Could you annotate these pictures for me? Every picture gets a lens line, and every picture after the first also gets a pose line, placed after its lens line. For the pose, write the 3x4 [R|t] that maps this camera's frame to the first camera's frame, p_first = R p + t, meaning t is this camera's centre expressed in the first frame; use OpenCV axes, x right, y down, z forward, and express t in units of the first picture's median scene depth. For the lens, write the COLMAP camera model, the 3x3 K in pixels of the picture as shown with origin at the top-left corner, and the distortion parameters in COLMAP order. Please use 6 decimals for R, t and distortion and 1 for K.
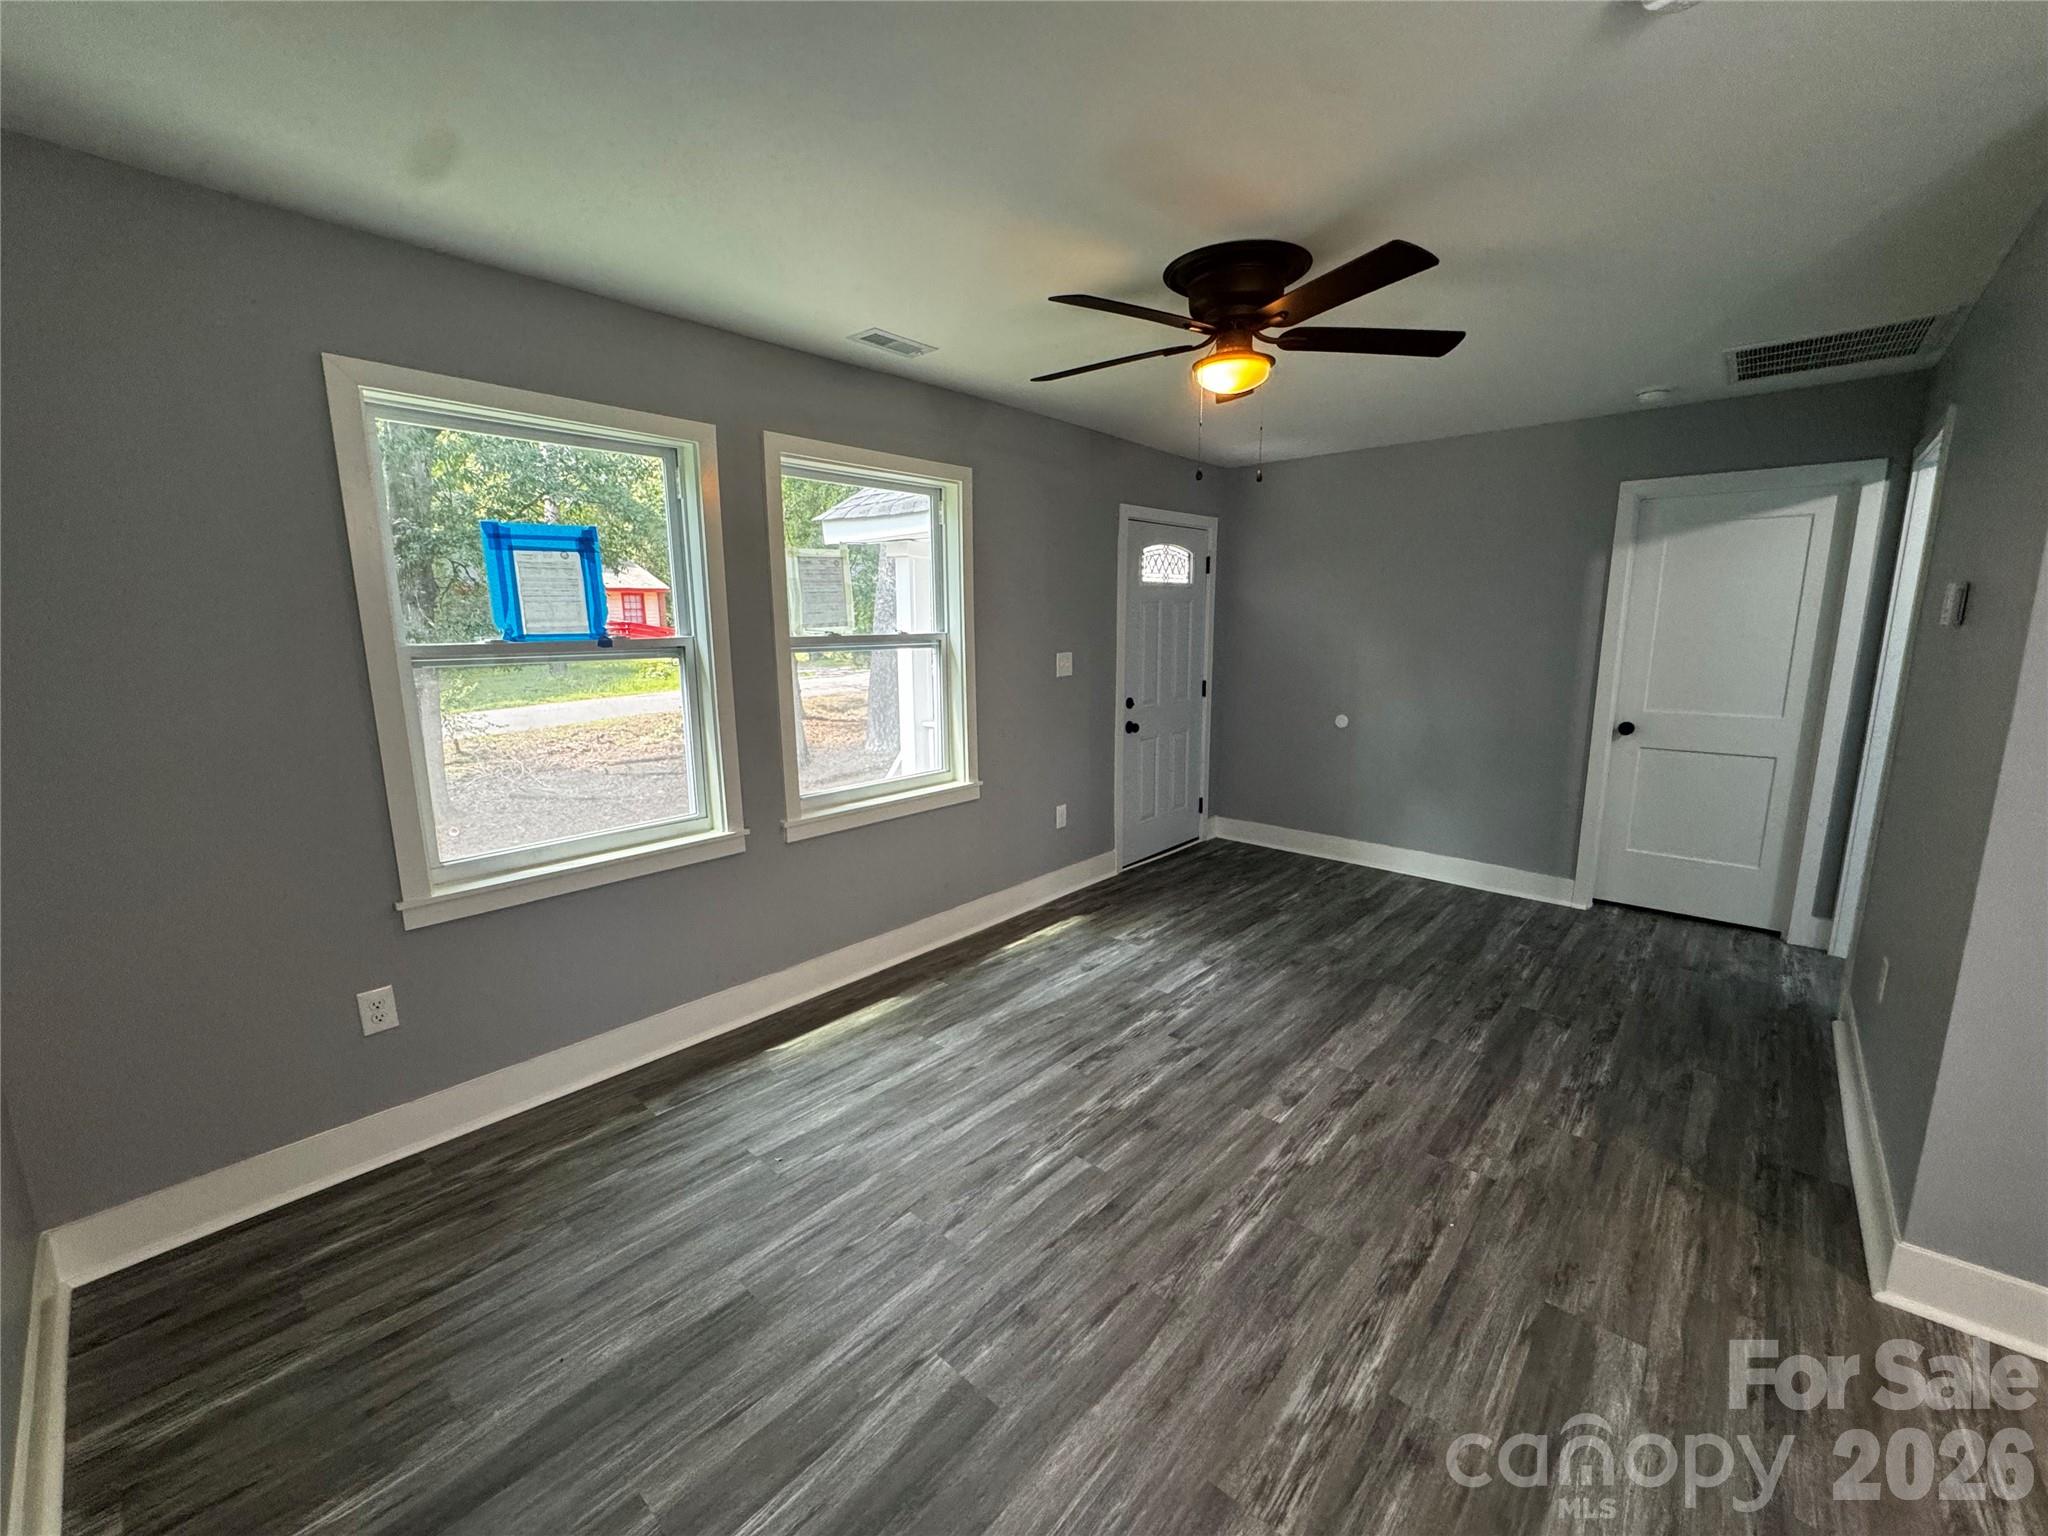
lens RADIAL K [[823.2, 0, 1023.6], [0, 823.2, 770.4], [0, 0, 1]] dist [-0.004907, 0.000094]
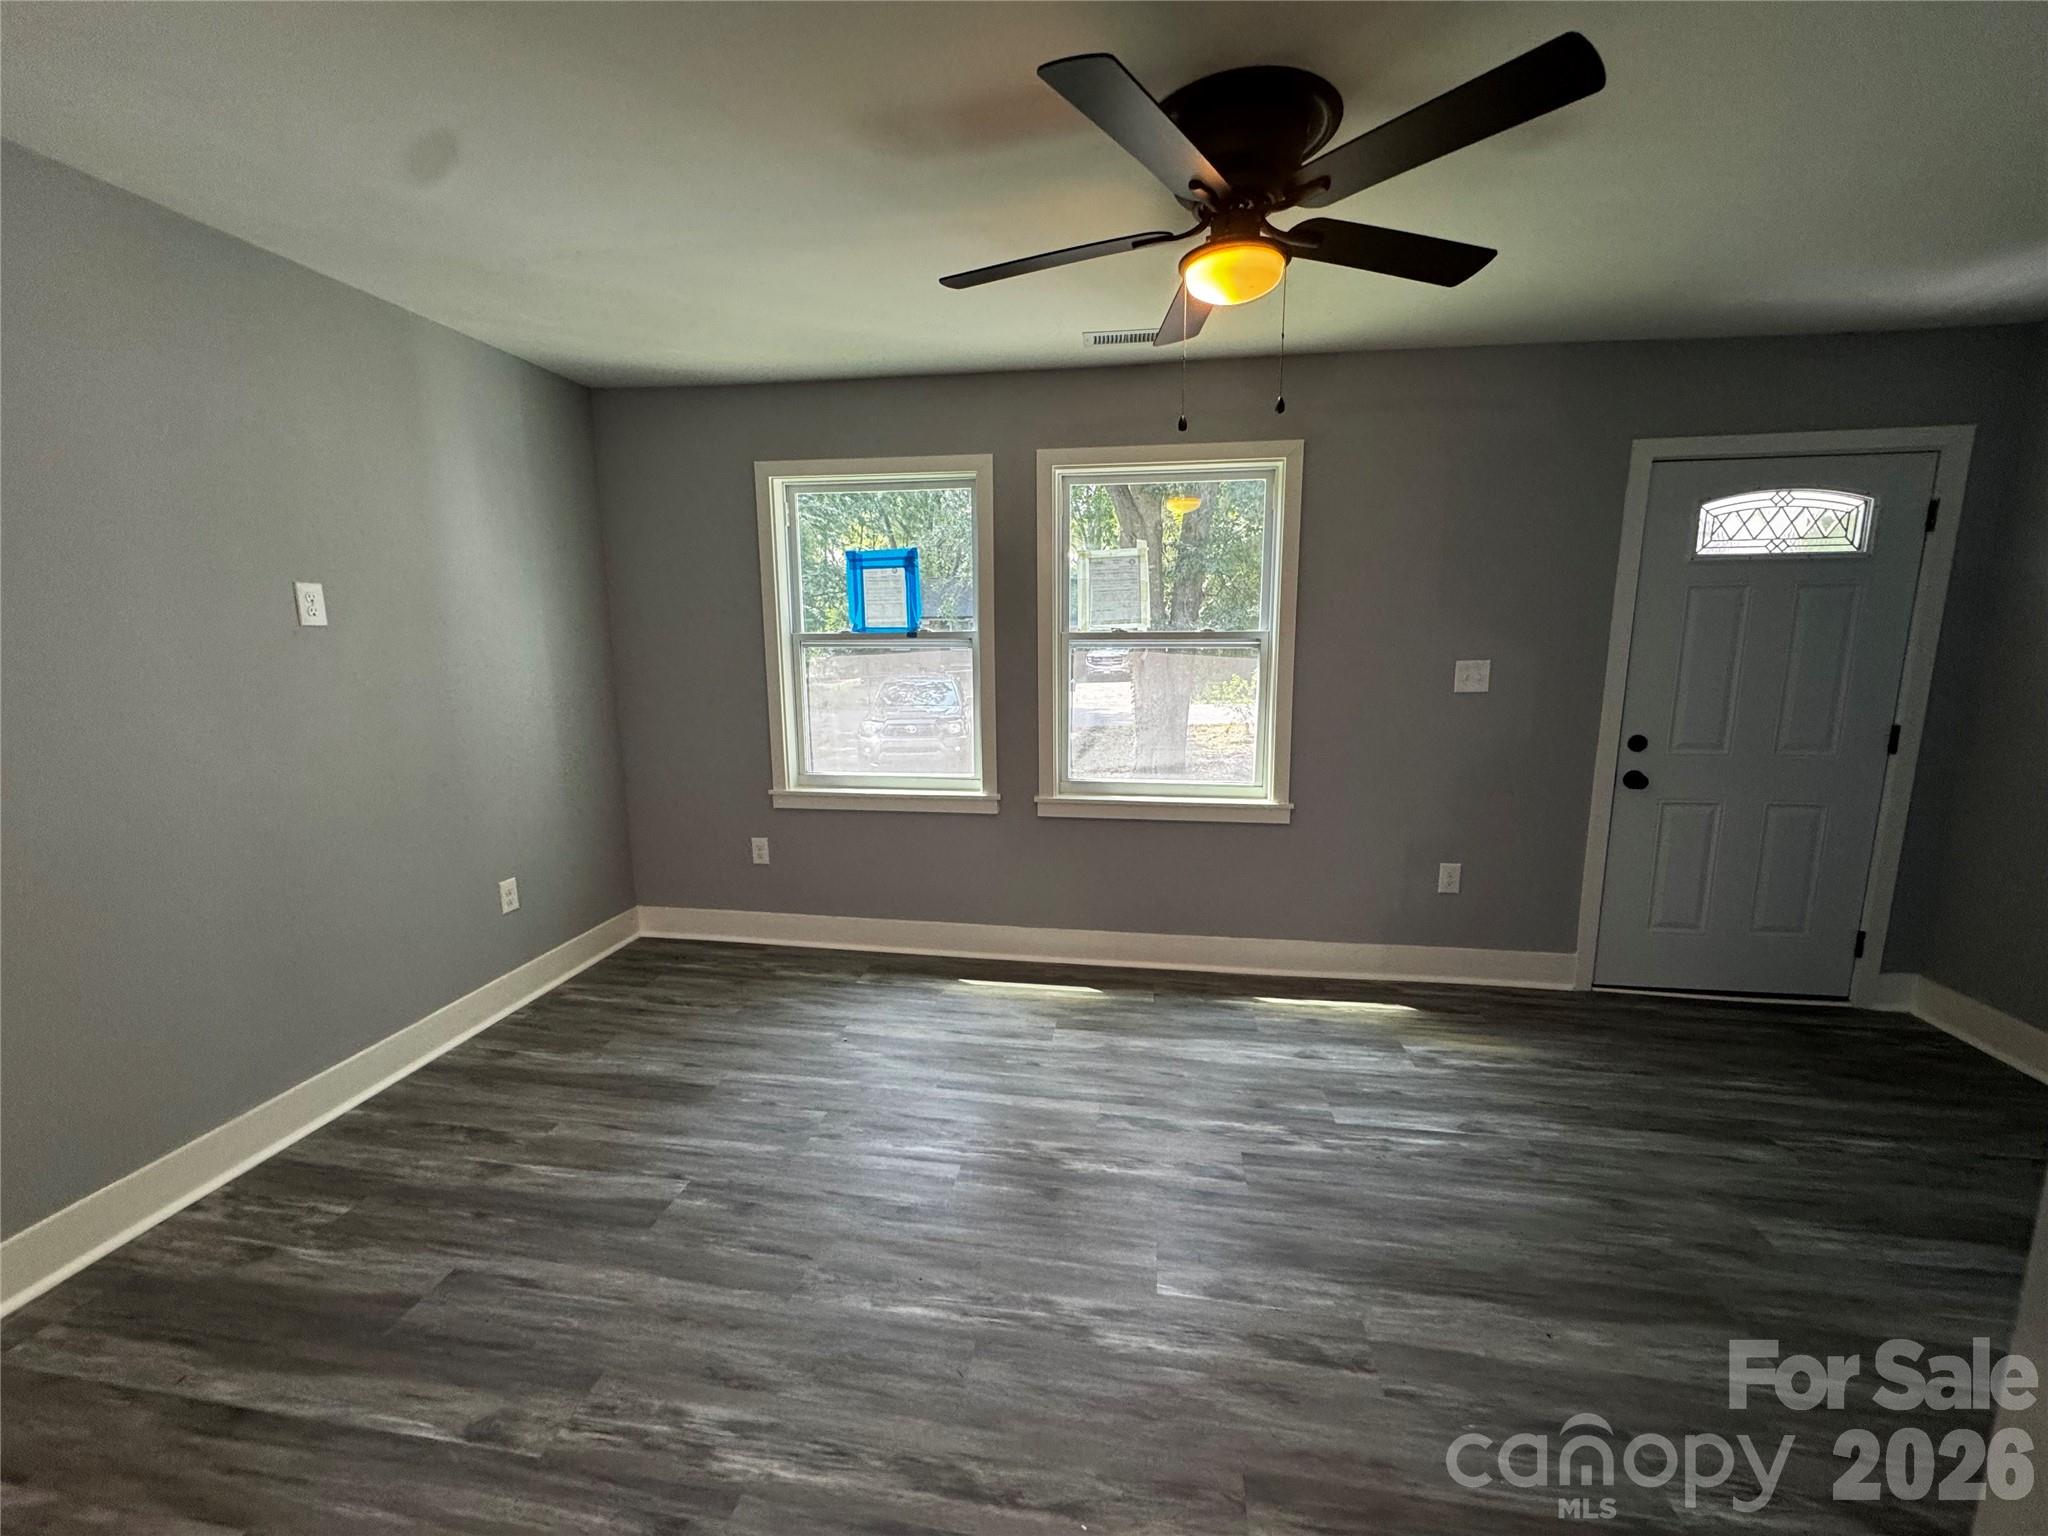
lens RADIAL K [[823.2, 0, 1023.6], [0, 823.2, 770.4], [0, 0, 1]] dist [-0.004907, 0.000094]
pose [[0.541950, 0.146296, -0.827579, 0.713627], [-0.151082, 0.985649, 0.075302, -0.062906], [0.826719, 0.084222, 0.556275, 0.410389]]
